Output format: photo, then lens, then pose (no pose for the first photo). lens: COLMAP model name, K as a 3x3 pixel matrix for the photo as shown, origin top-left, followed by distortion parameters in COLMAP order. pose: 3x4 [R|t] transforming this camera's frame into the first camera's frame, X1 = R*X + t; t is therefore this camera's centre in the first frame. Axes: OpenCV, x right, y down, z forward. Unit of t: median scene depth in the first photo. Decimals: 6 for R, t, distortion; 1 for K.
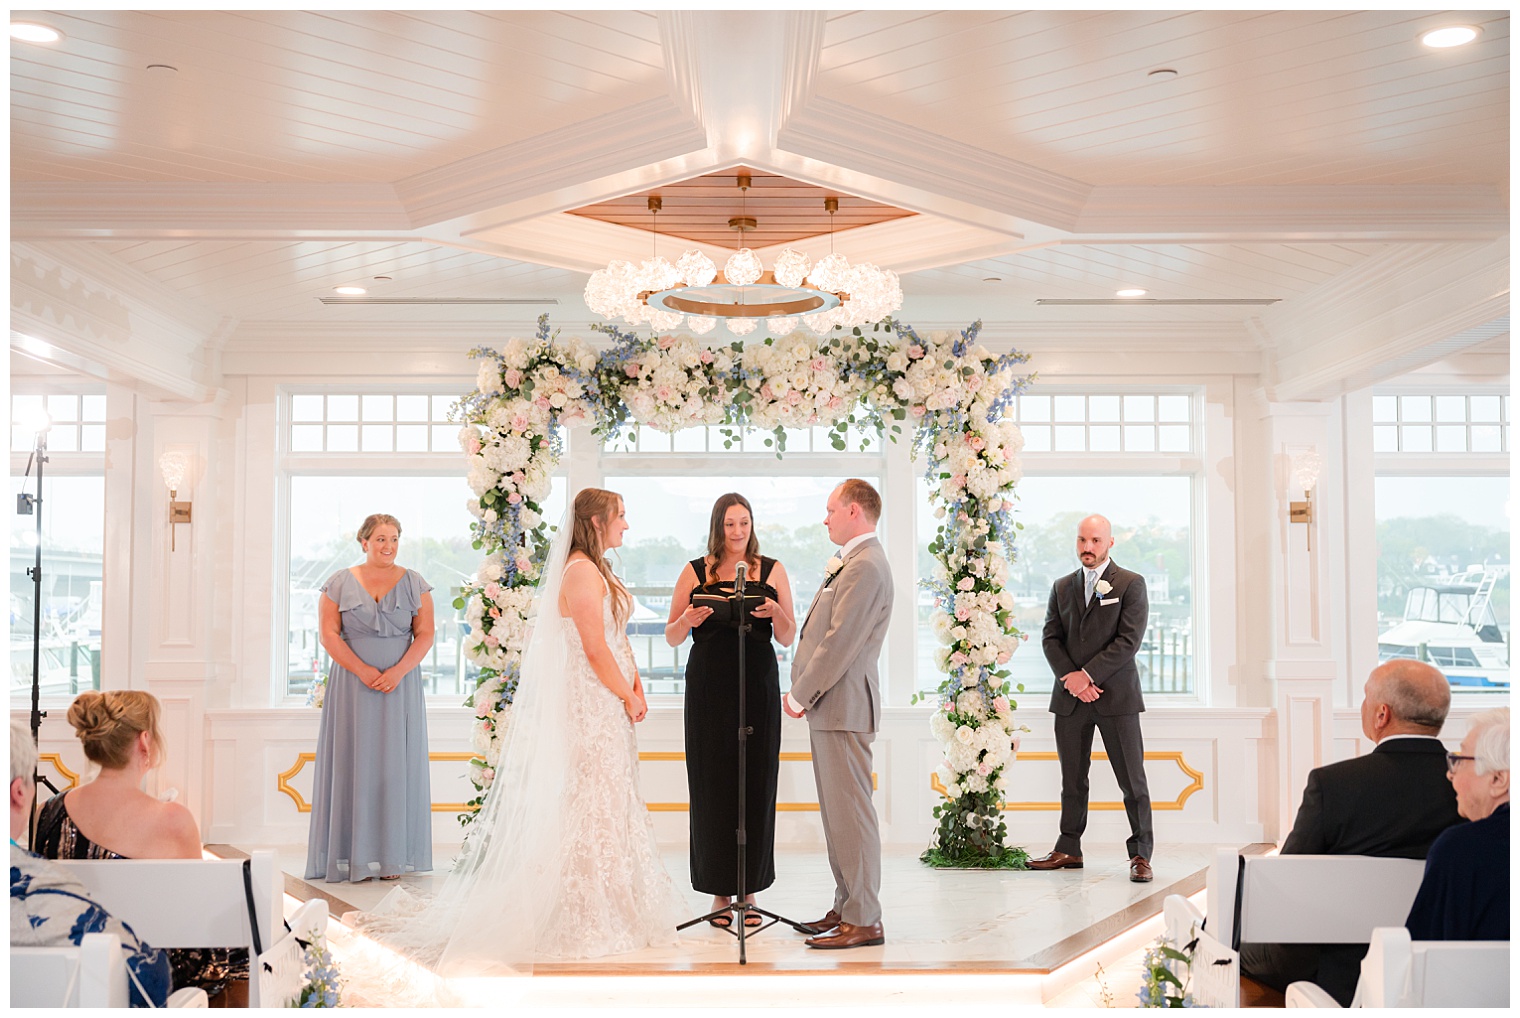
lens RADIAL K [[1316.0, 0, 760.0], [0, 1316.0, 509.0], [0, 0, 1]] dist [0.009751, -0.008568]
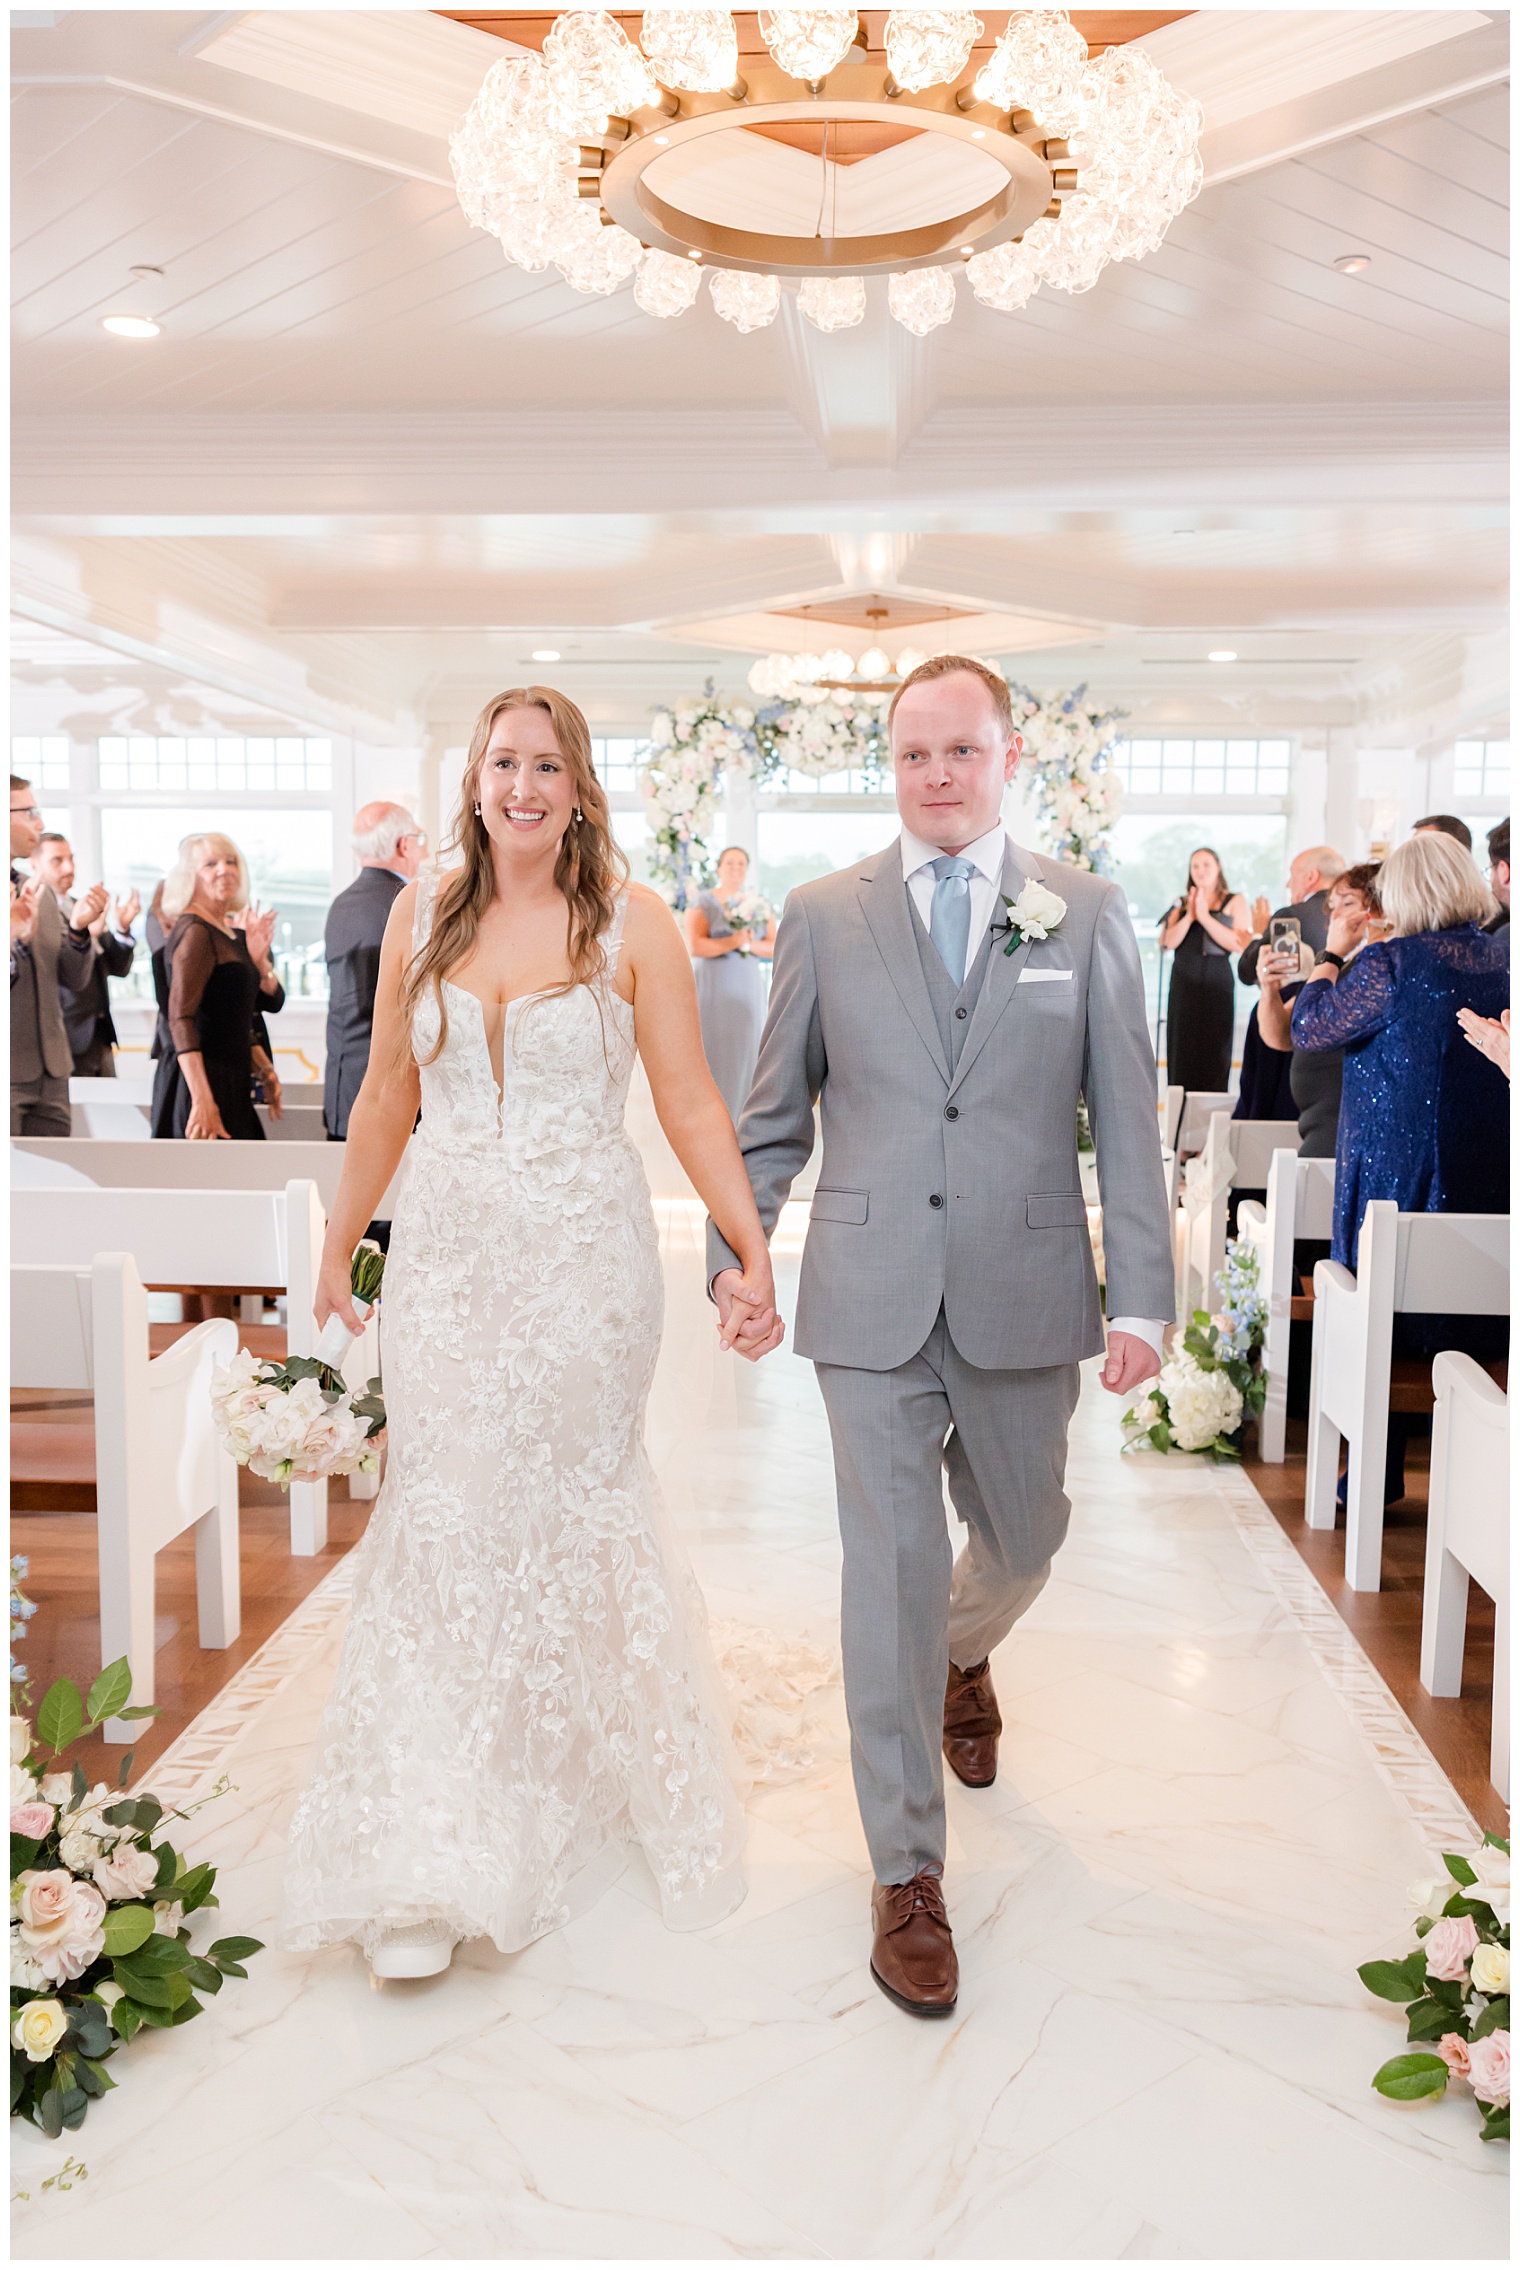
lens RADIAL K [[1965.3, 0, 760.0], [0, 1965.3, 1135.0], [0, 0, 1]] dist [0.009751, -0.008568]
pose [[0.994961, 0.020646, -0.098114, 0.059551], [-0.003548, 0.985207, 0.171334, -0.045995], [0.100199, -0.170122, 0.980315, -0.768345]]
